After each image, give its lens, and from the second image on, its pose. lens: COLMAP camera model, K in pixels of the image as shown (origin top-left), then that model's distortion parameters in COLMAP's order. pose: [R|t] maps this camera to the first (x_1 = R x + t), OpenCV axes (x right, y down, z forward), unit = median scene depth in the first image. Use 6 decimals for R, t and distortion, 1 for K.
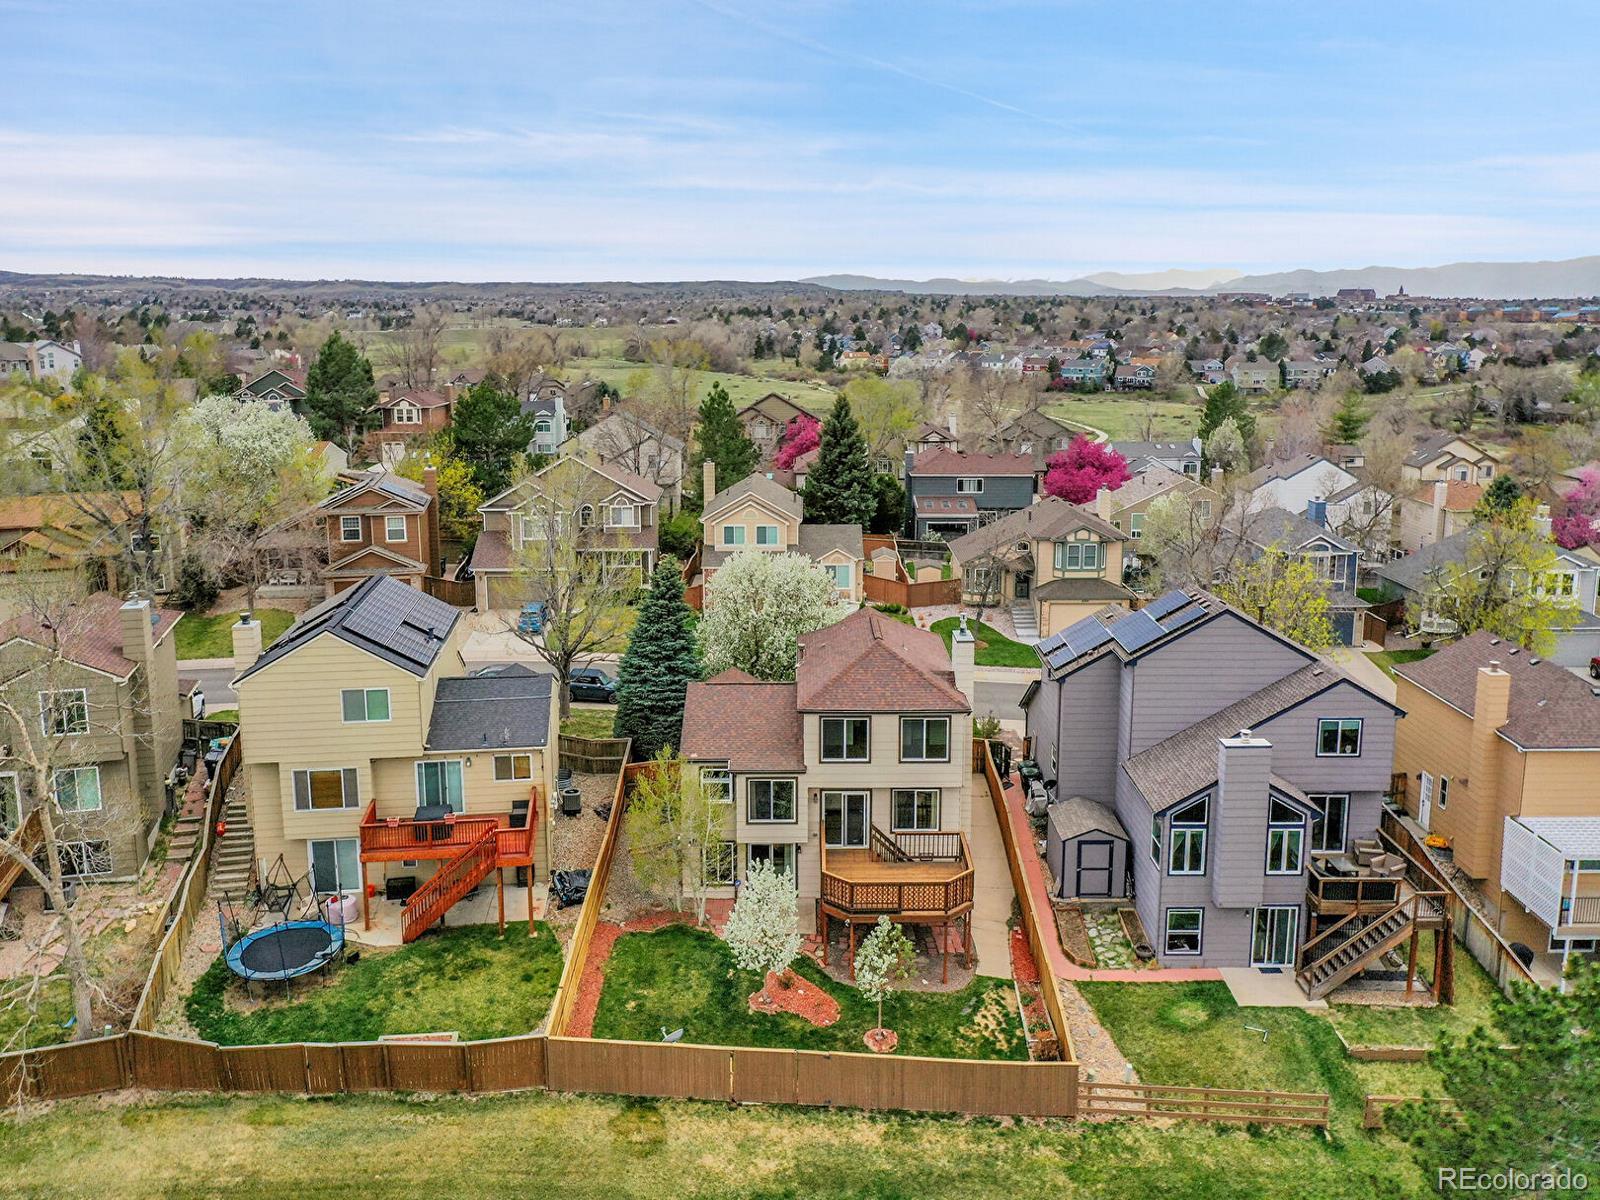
lens RADIAL K [[1255.2, 0, 787.5], [0, 1255.2, 549.9], [0, 0, 1]] dist [0.000463, -0.010579]
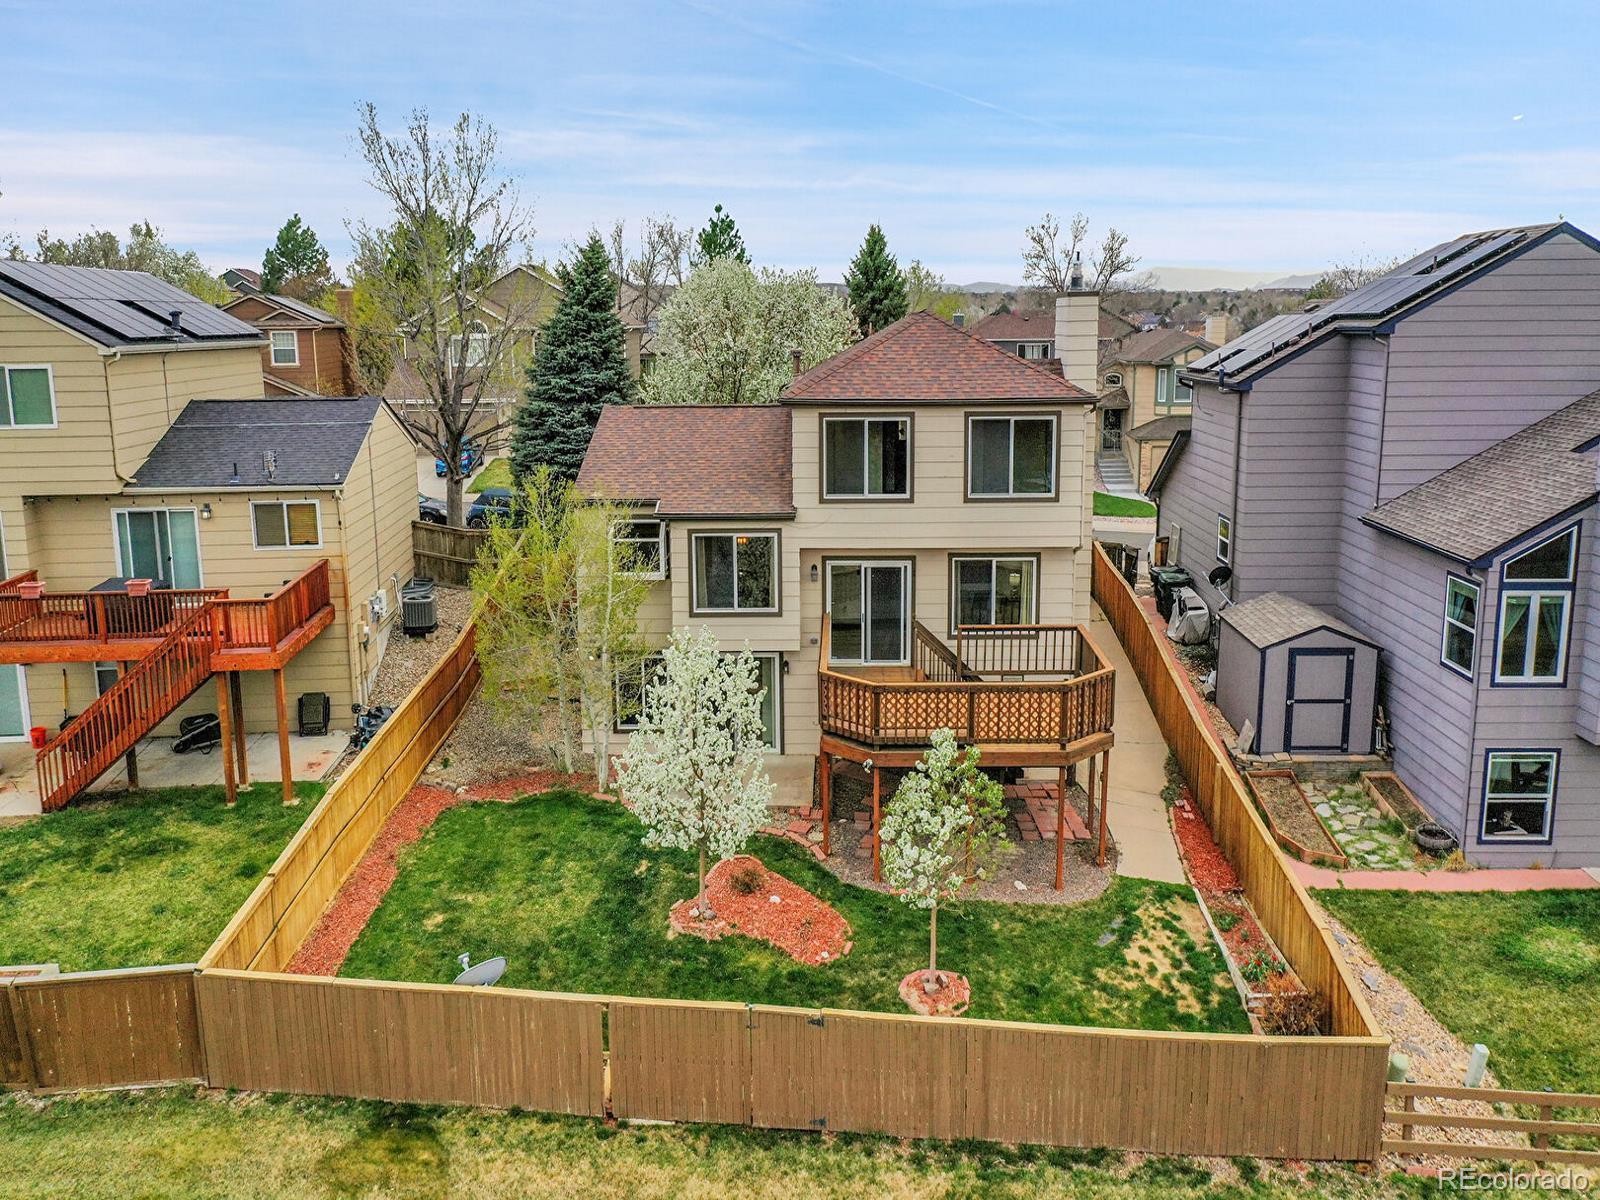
lens RADIAL K [[1255.2, 0, 793.2], [0, 1255.2, 544.7], [0, 0, 1]] dist [0.000463, -0.010579]
pose [[0.999641, 0.000485, -0.026787, 0.030485], [-0.000708, 0.999965, -0.008300, 0.207033], [0.026782, 0.008316, 0.999607, 0.479469]]
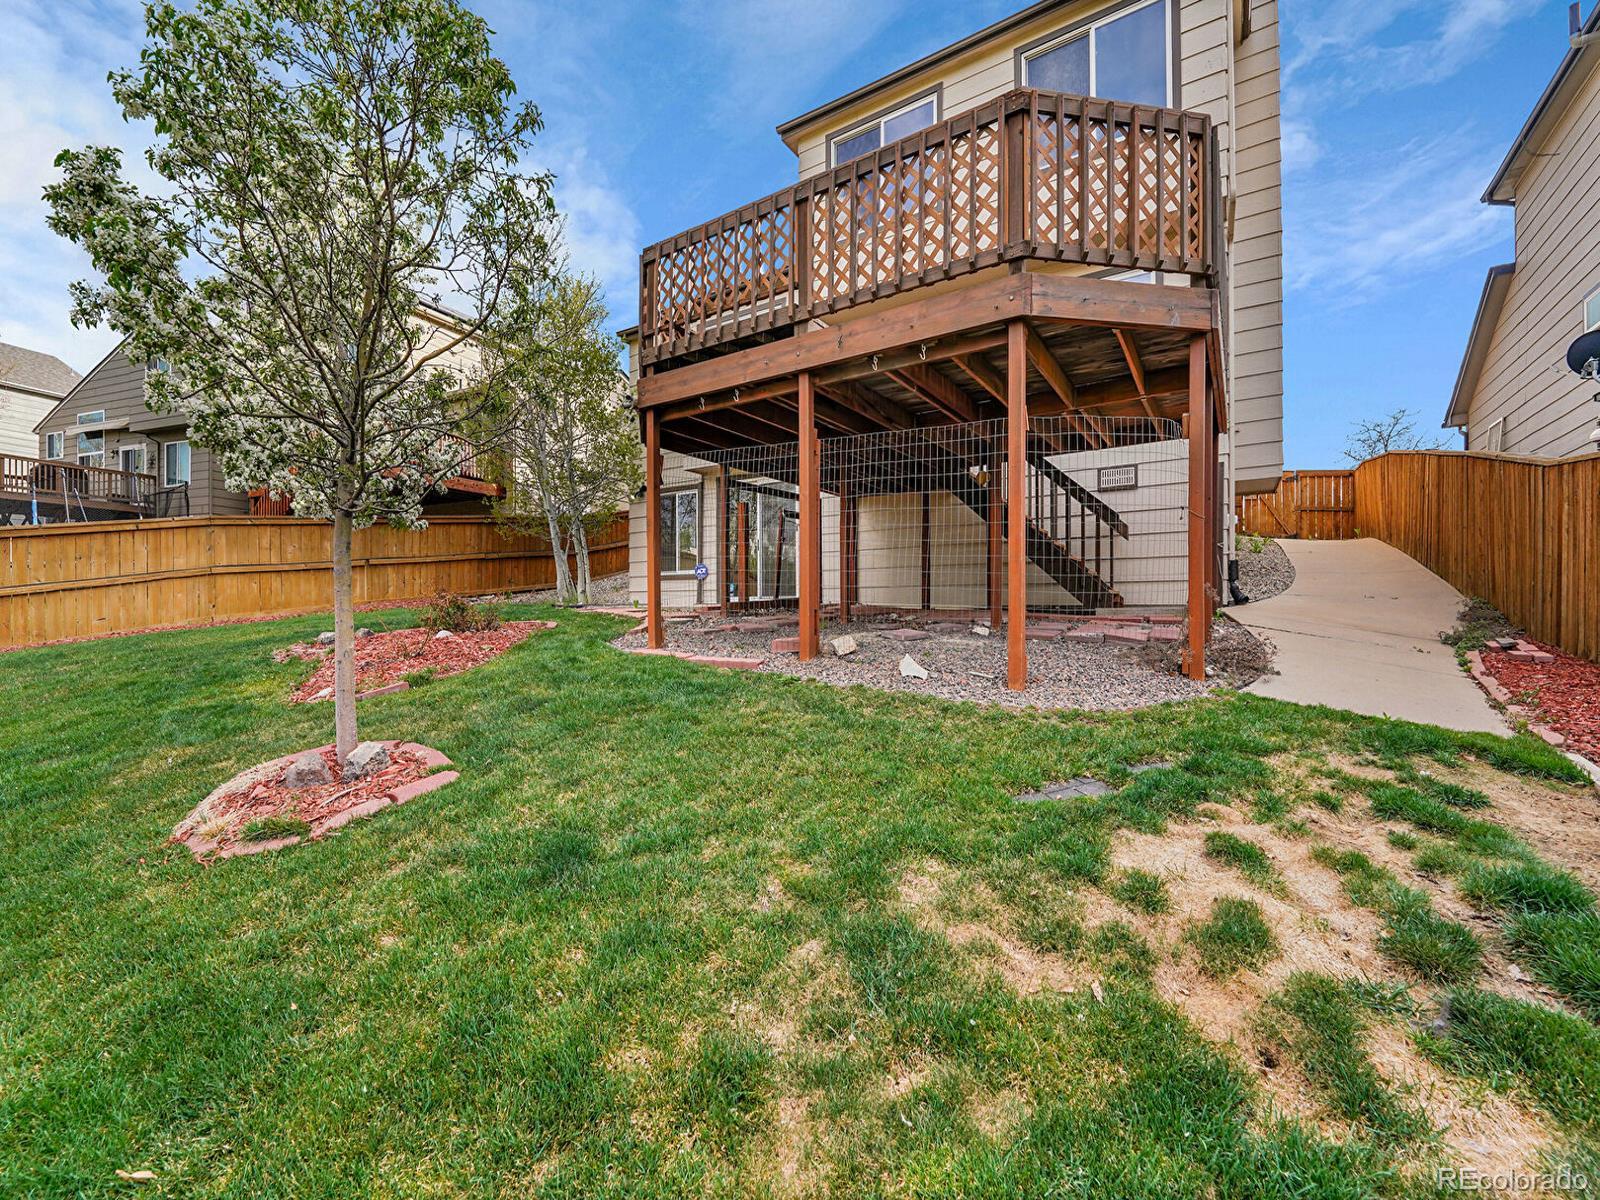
lens RADIAL K [[652.5, 0, 787.8], [0, 652.5, 605.0], [0, 0, 1]] dist [-0.019976, -0.000472]
pose [[0.830266, 0.003620, -0.557356, 0.149012], [-0.103524, 0.983580, -0.147826, 0.347446], [0.547670, 0.180434, 0.817008, 0.892354]]
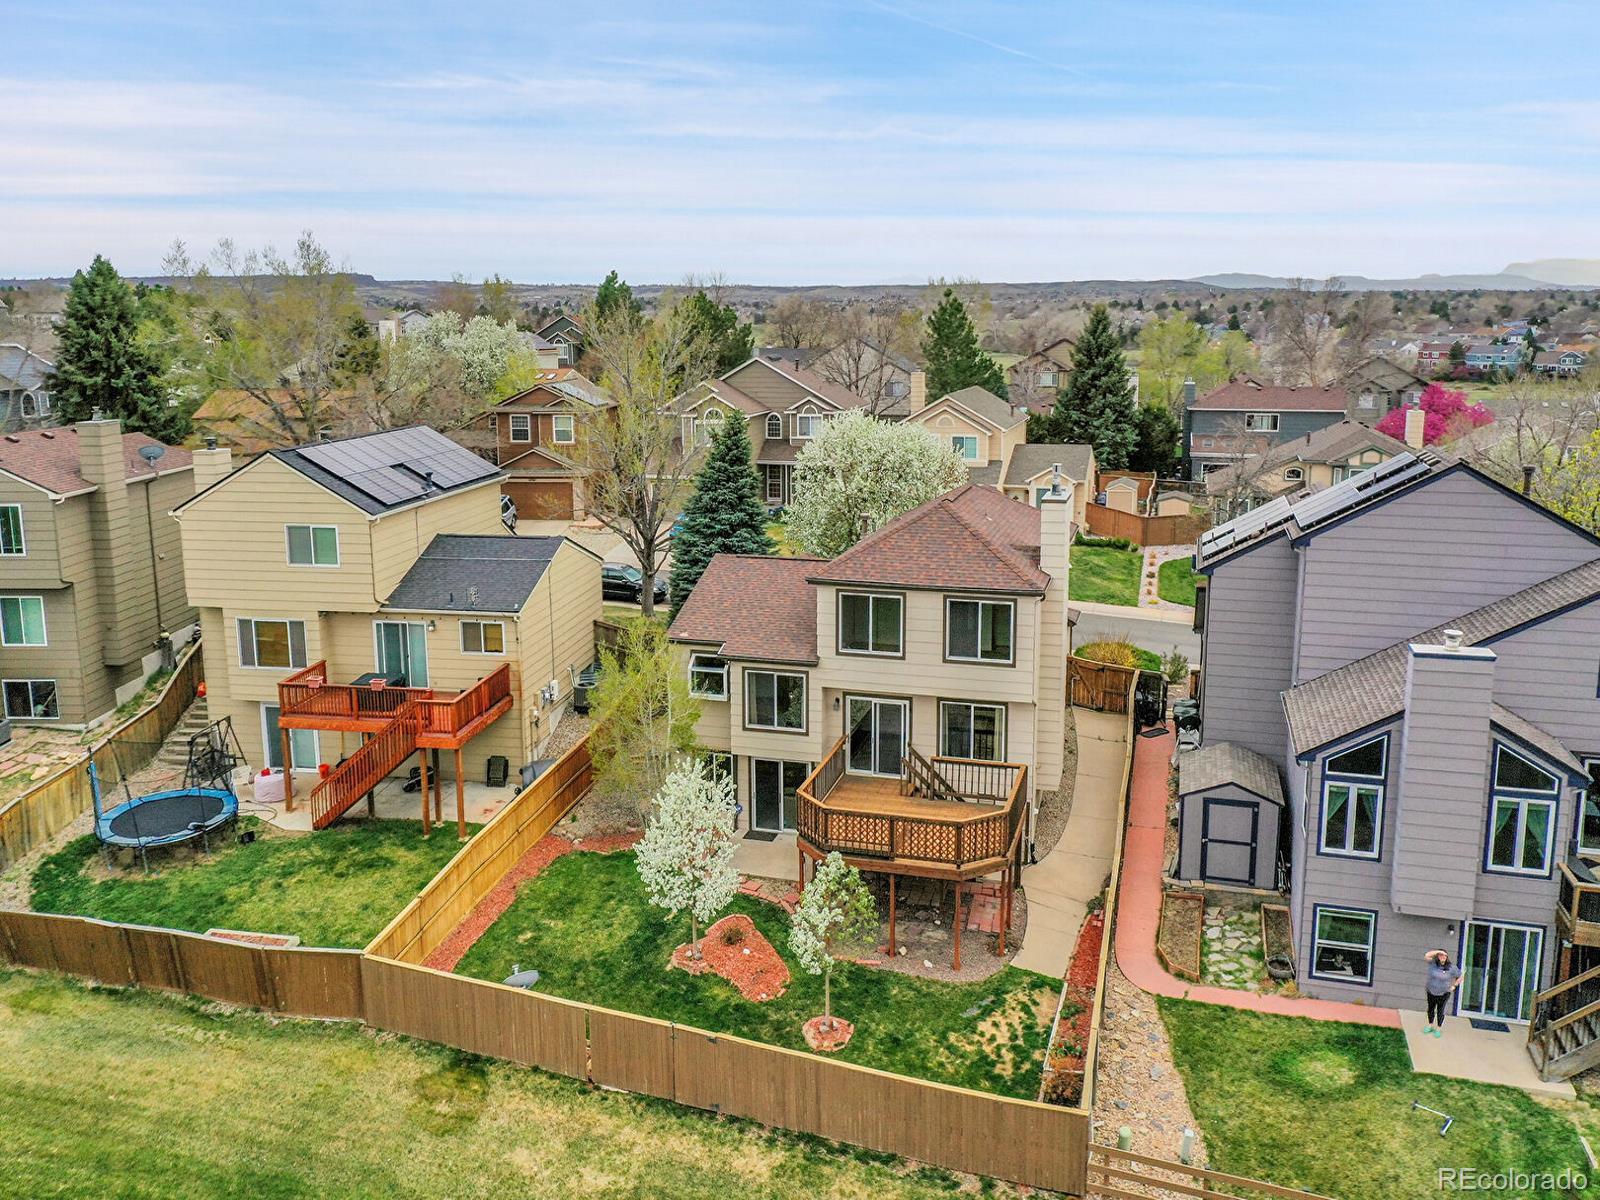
lens RADIAL K [[1255.2, 0, 792.6], [0, 1255.2, 547.9], [0, 0, 1]] dist [0.000463, -0.010579]
pose [[0.958366, 0.047899, -0.281496, 0.219908], [-0.049063, 0.998791, 0.002917, 0.114236], [0.281295, 0.011016, 0.959558, 0.305252]]
